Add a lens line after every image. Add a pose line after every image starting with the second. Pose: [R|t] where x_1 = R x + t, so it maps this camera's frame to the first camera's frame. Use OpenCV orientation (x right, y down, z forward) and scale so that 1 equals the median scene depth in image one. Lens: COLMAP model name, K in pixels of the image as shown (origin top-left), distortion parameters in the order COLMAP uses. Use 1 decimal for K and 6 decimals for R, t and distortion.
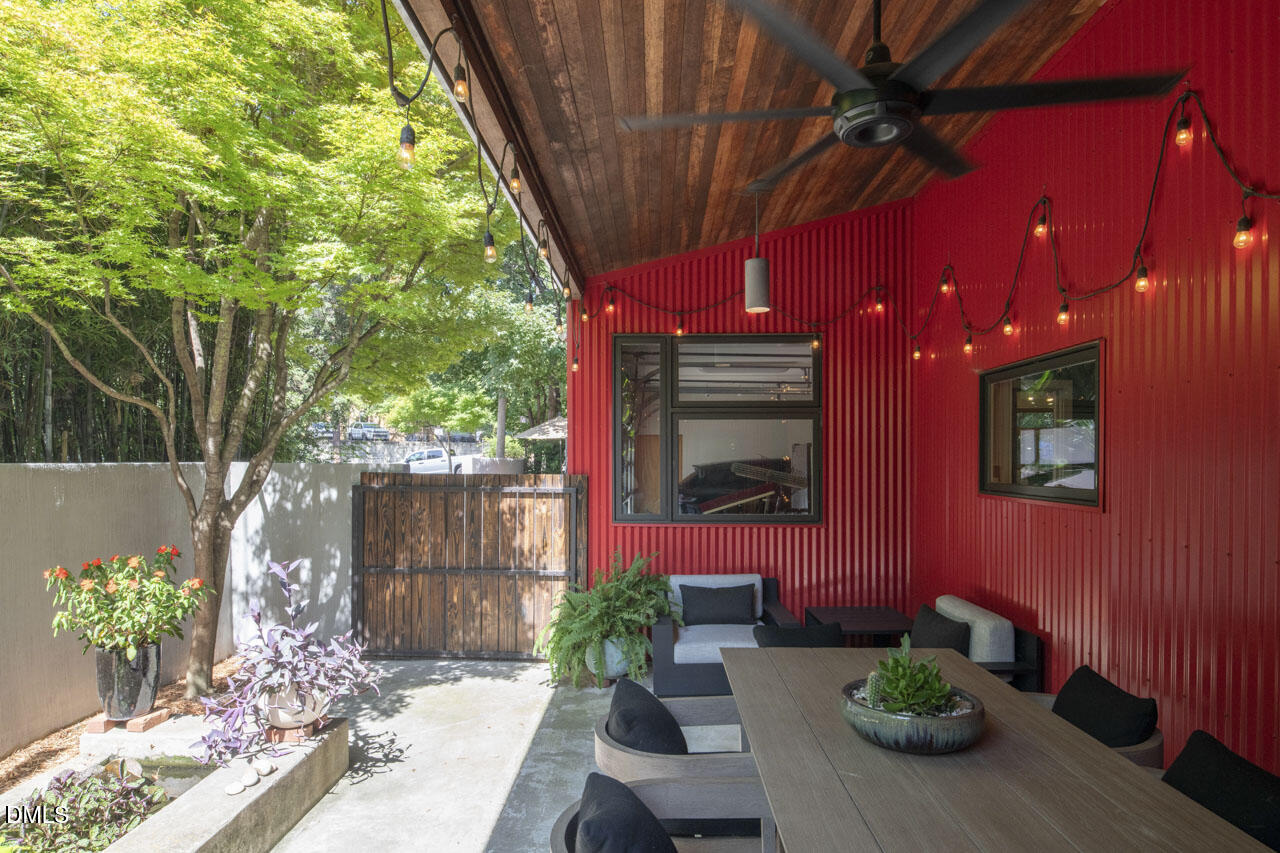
lens RADIAL K [[731.1, 0, 640.1], [0, 731.1, 470.4], [0, 0, 1]] dist [0.051546, -0.051907]
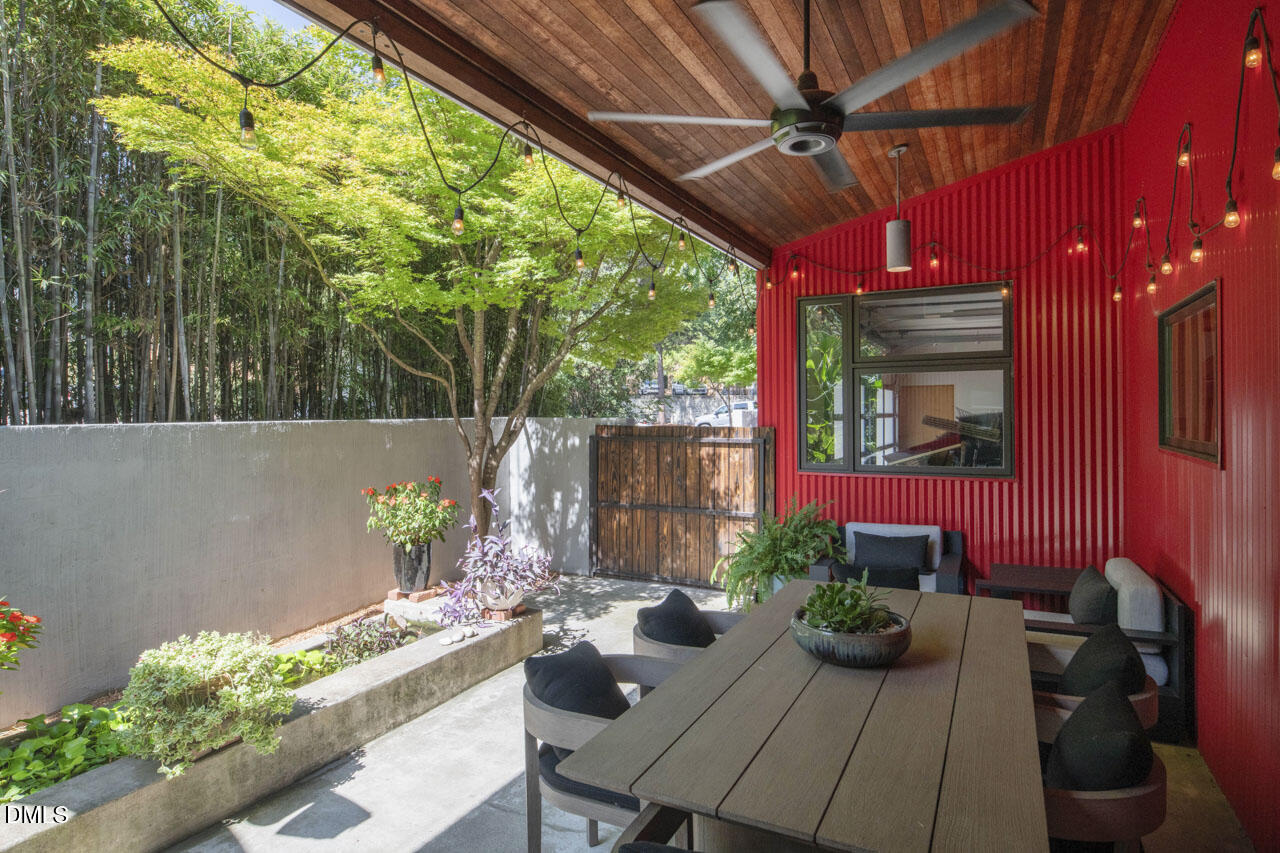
lens RADIAL K [[716.7, 0, 642.0], [0, 716.7, 408.5], [0, 0, 1]] dist [0.039562, -0.000752]
pose [[0.904146, -0.009894, -0.427109, 0.212712], [0.002150, 0.999825, -0.018609, -0.001725], [0.427218, 0.015907, 0.904009, -0.065288]]
